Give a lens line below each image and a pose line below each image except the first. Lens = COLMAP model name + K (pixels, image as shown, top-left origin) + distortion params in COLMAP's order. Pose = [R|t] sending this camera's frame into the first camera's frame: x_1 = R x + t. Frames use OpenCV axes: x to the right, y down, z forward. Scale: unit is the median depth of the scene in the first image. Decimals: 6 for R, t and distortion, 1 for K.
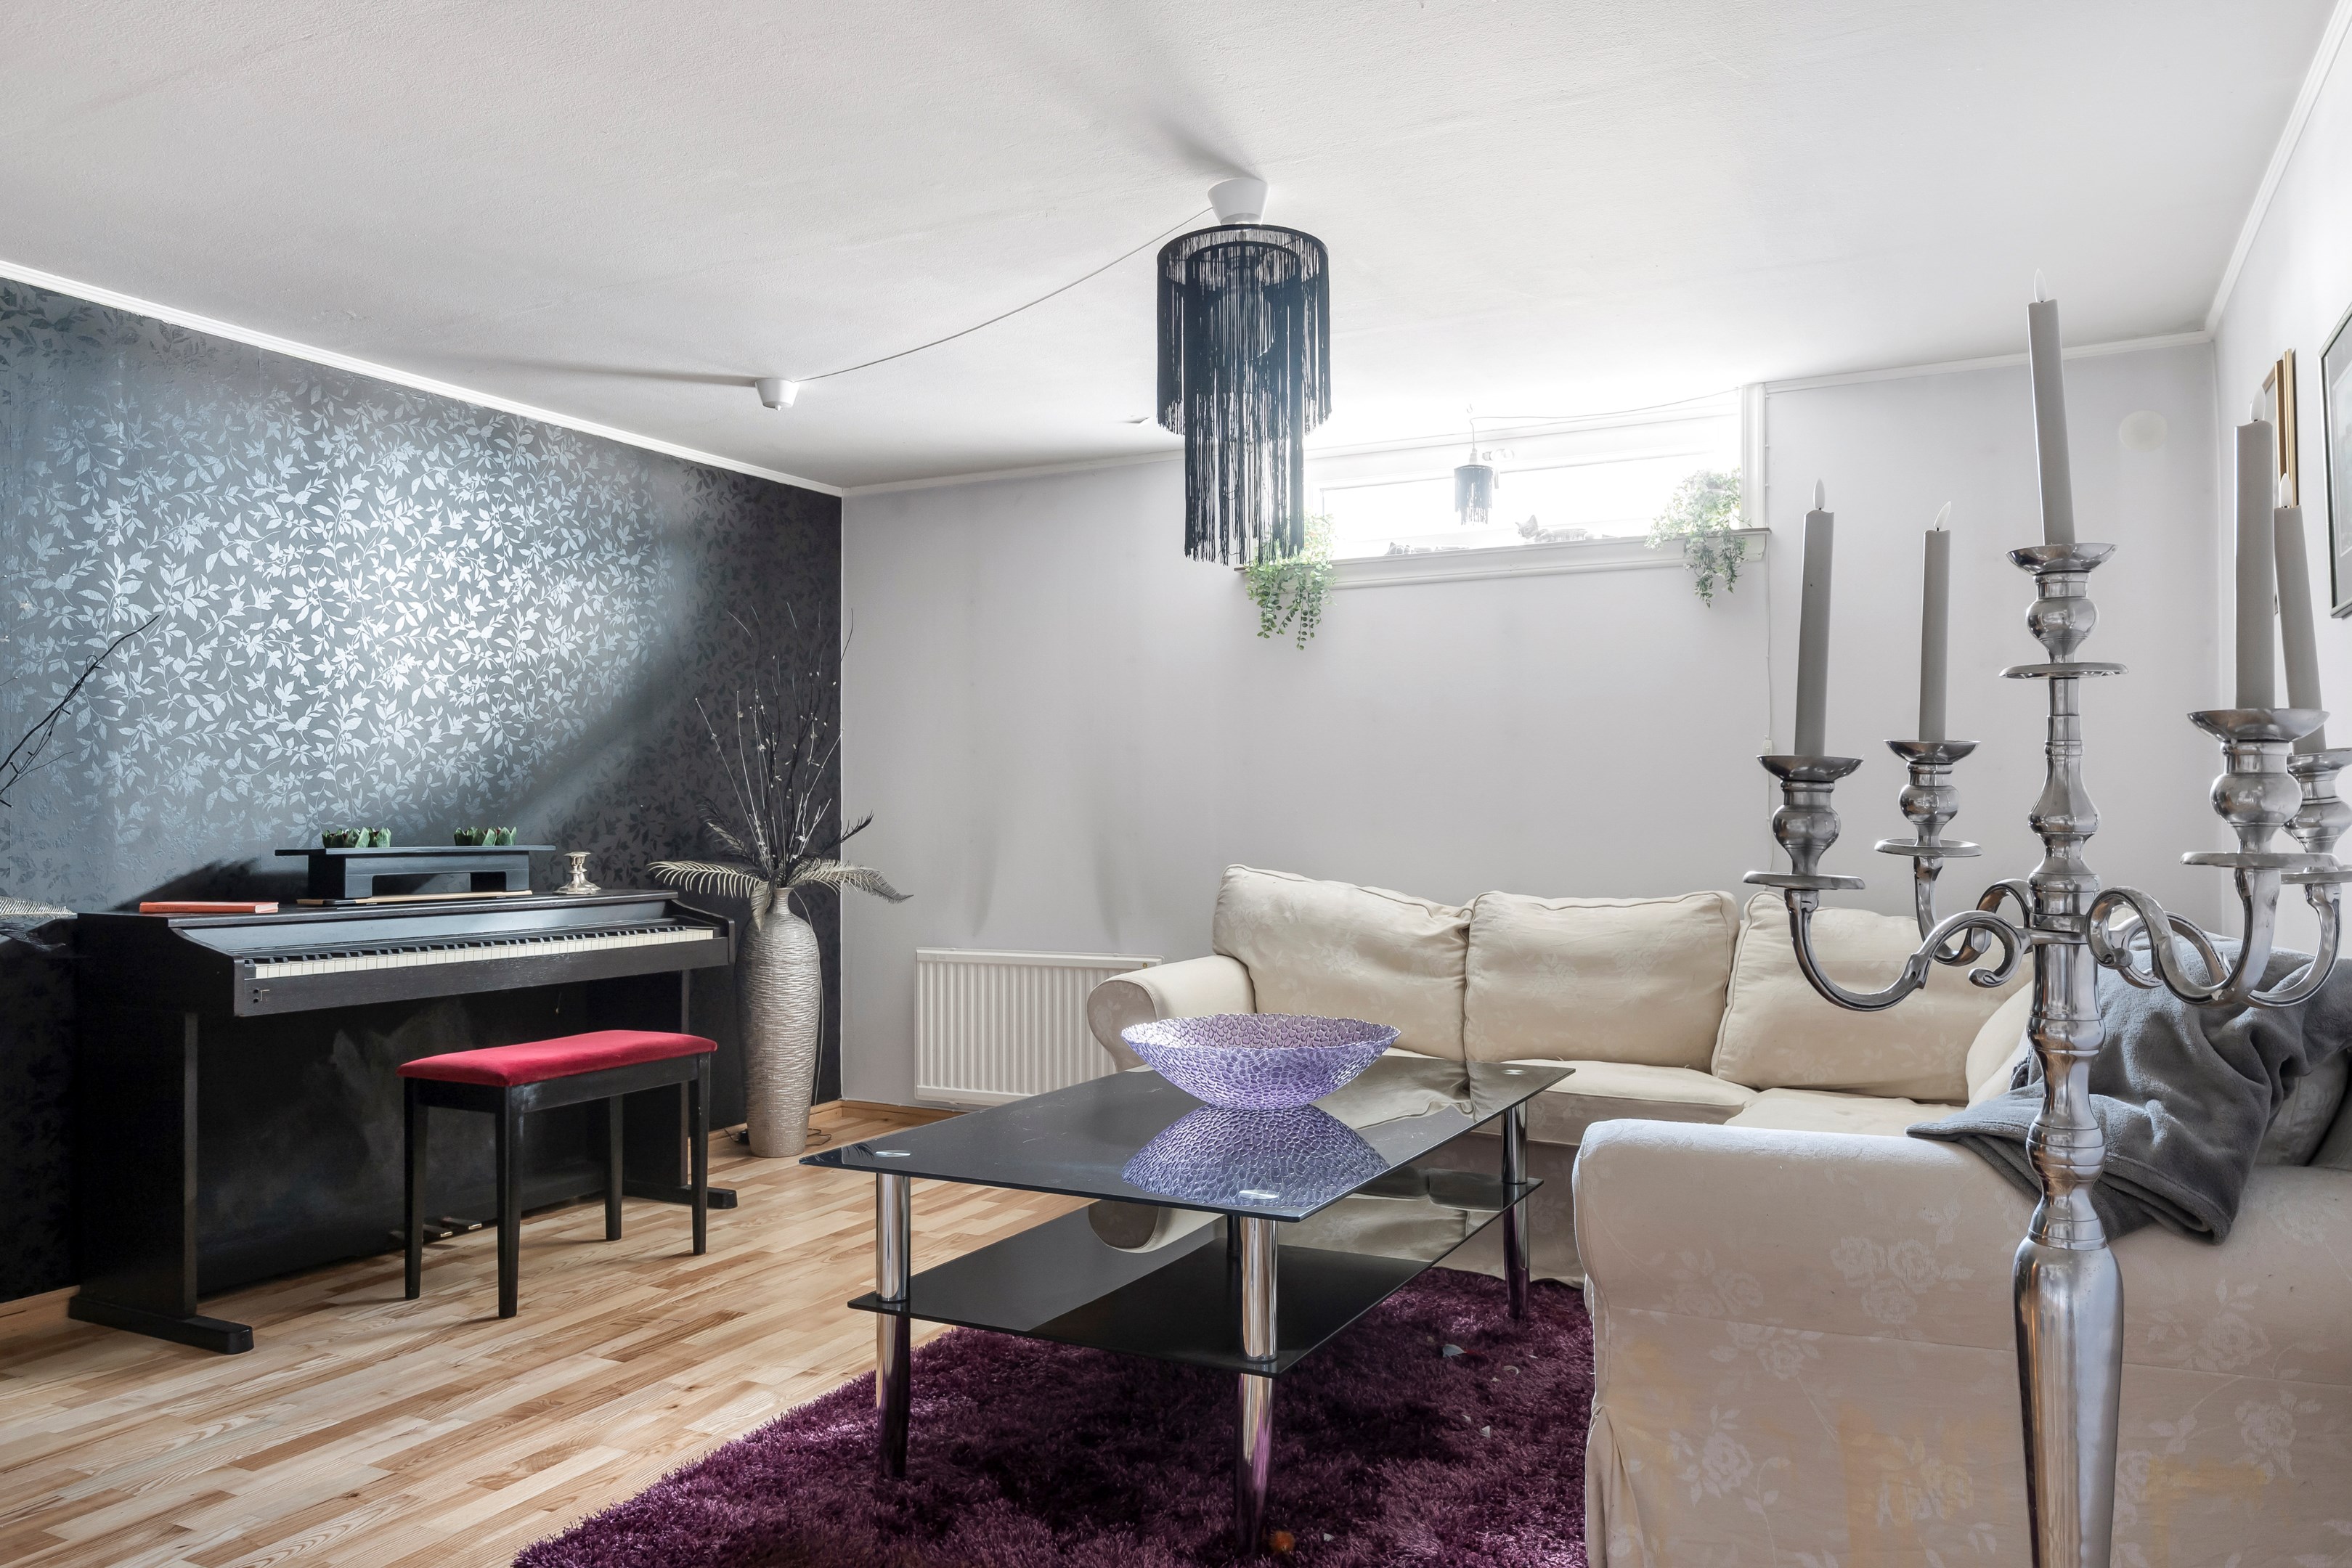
lens RADIAL K [[1630.5, 0, 1173.7], [0, 1630.5, 804.7], [0, 0, 1]] dist [0.013175, 0.000859]
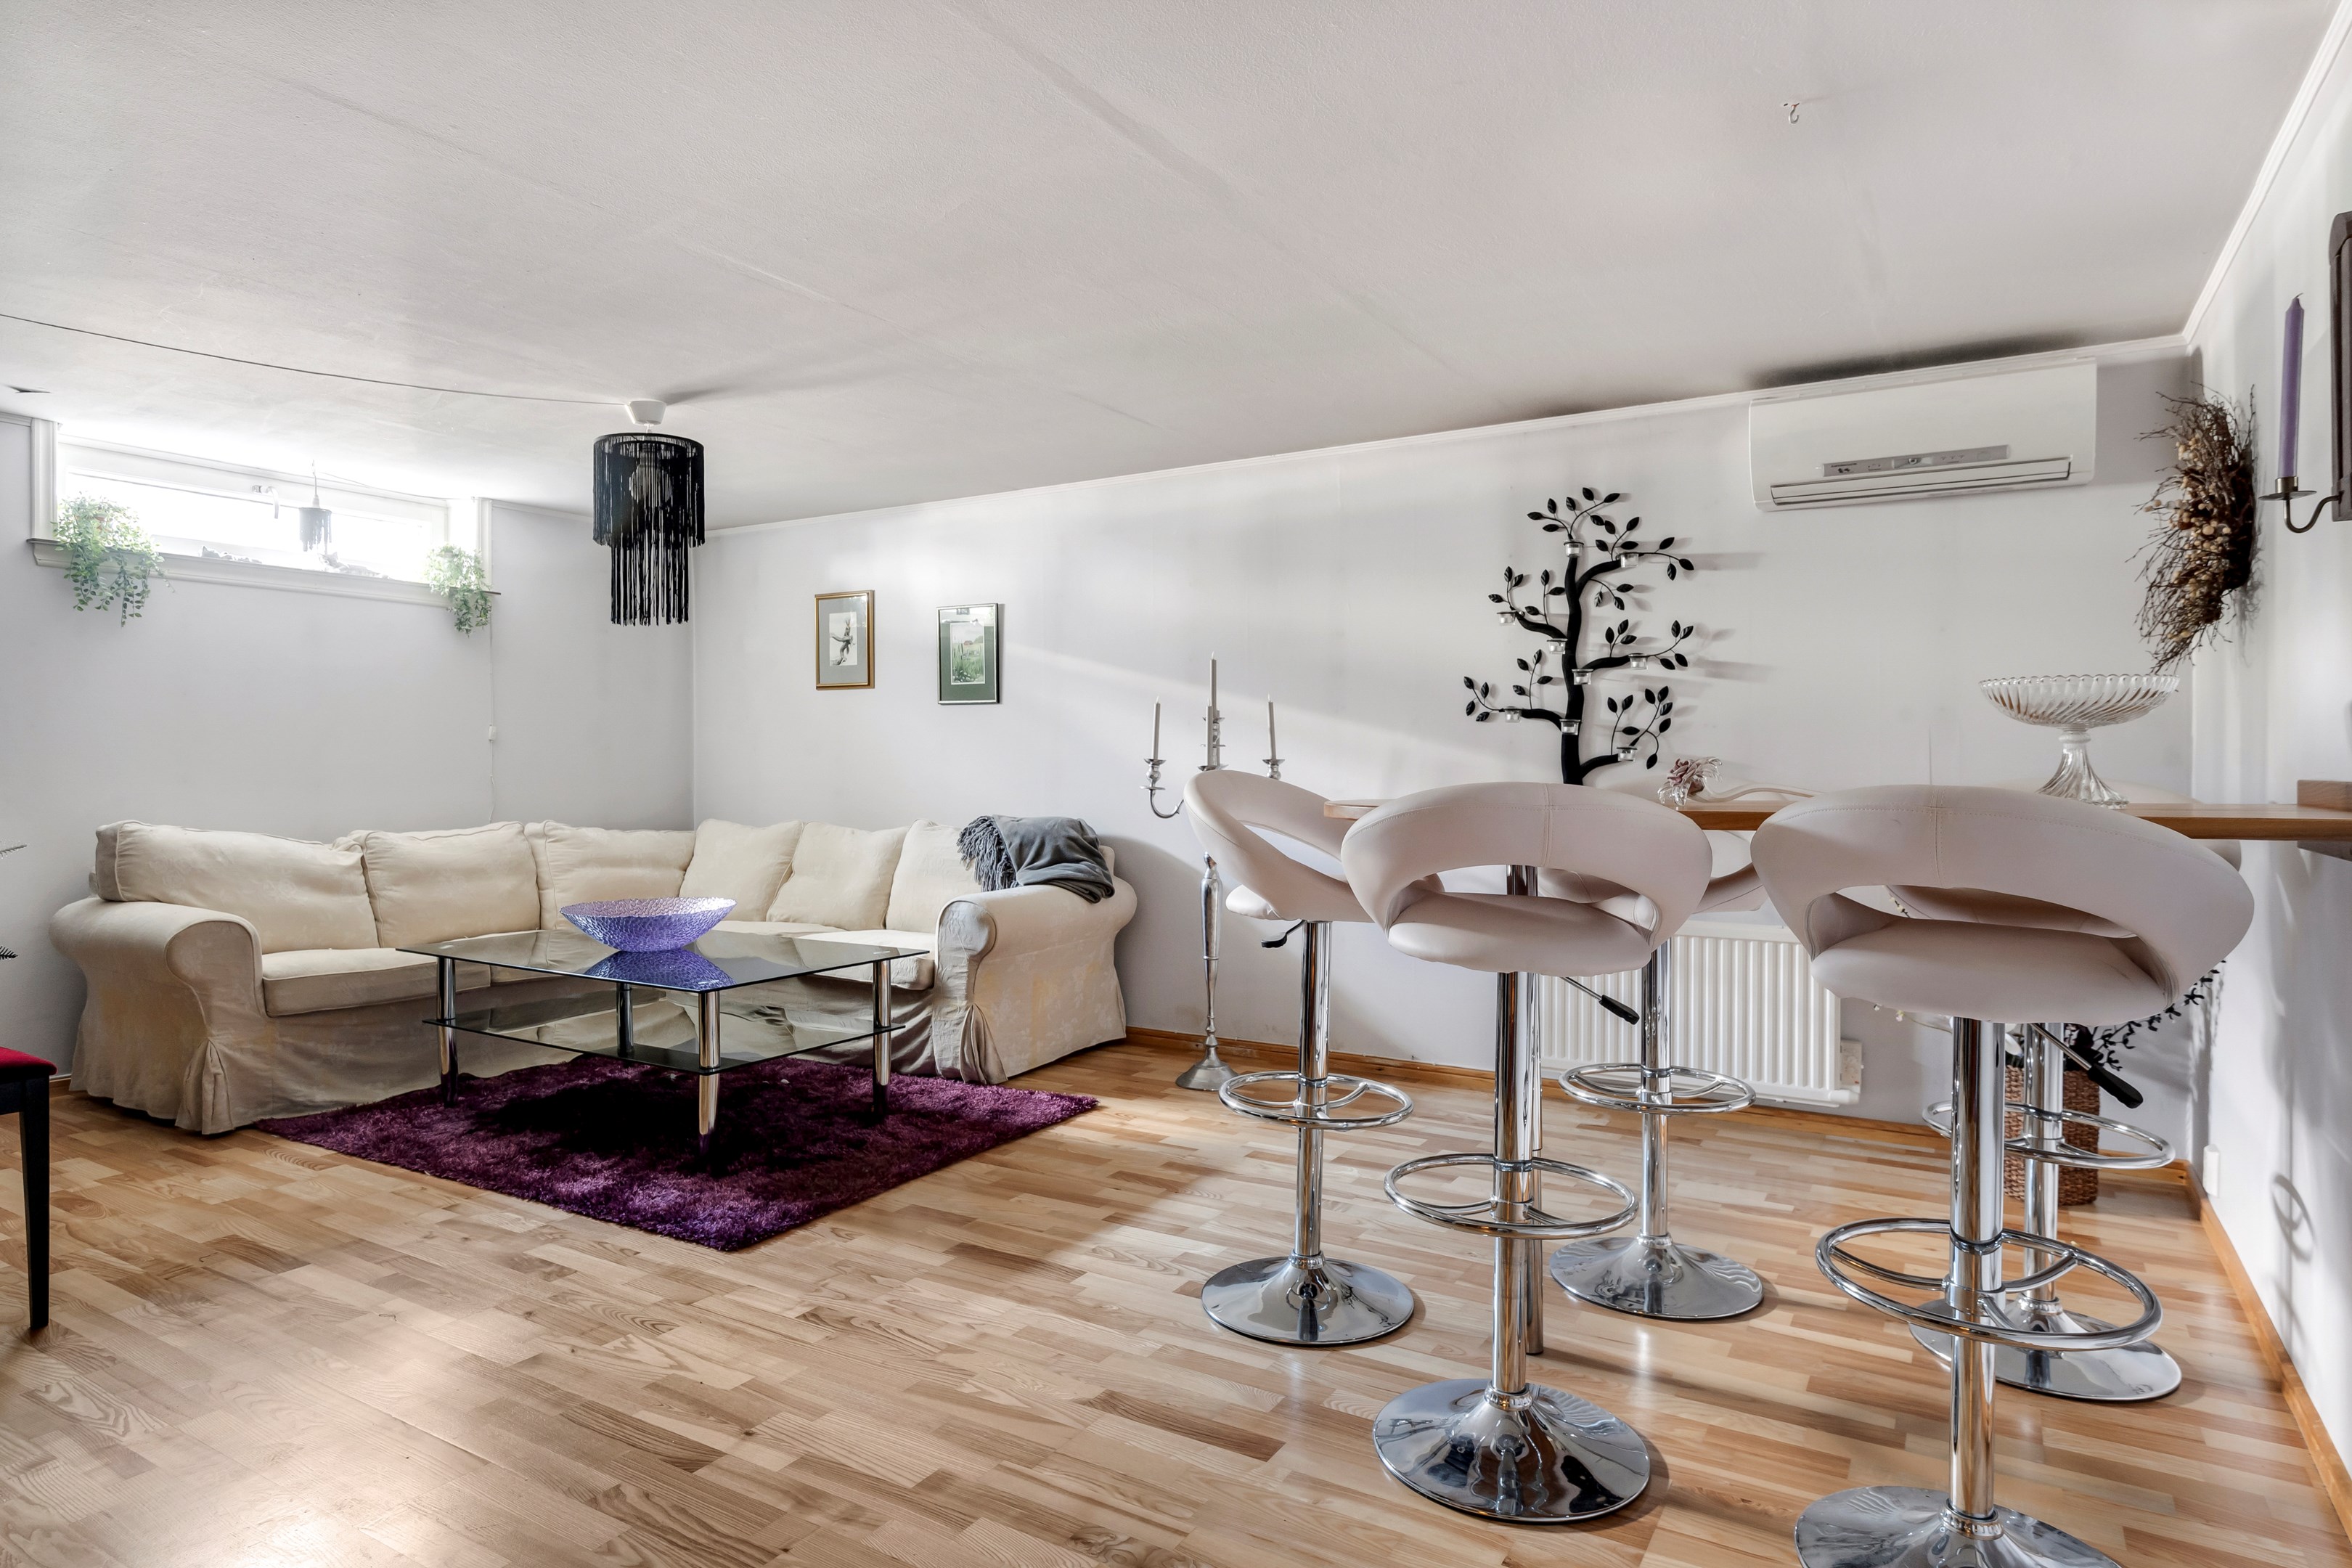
lens RADIAL K [[1334.5, 0, 1167.1], [0, 1334.5, 775.0], [0, 0, 1]] dist [-0.002251, -0.003734]
pose [[0.068901, -0.003189, 0.997618, -0.899106], [-0.001916, 0.999993, 0.003329, 0.001606], [-0.997622, -0.002141, 0.068894, 0.264484]]
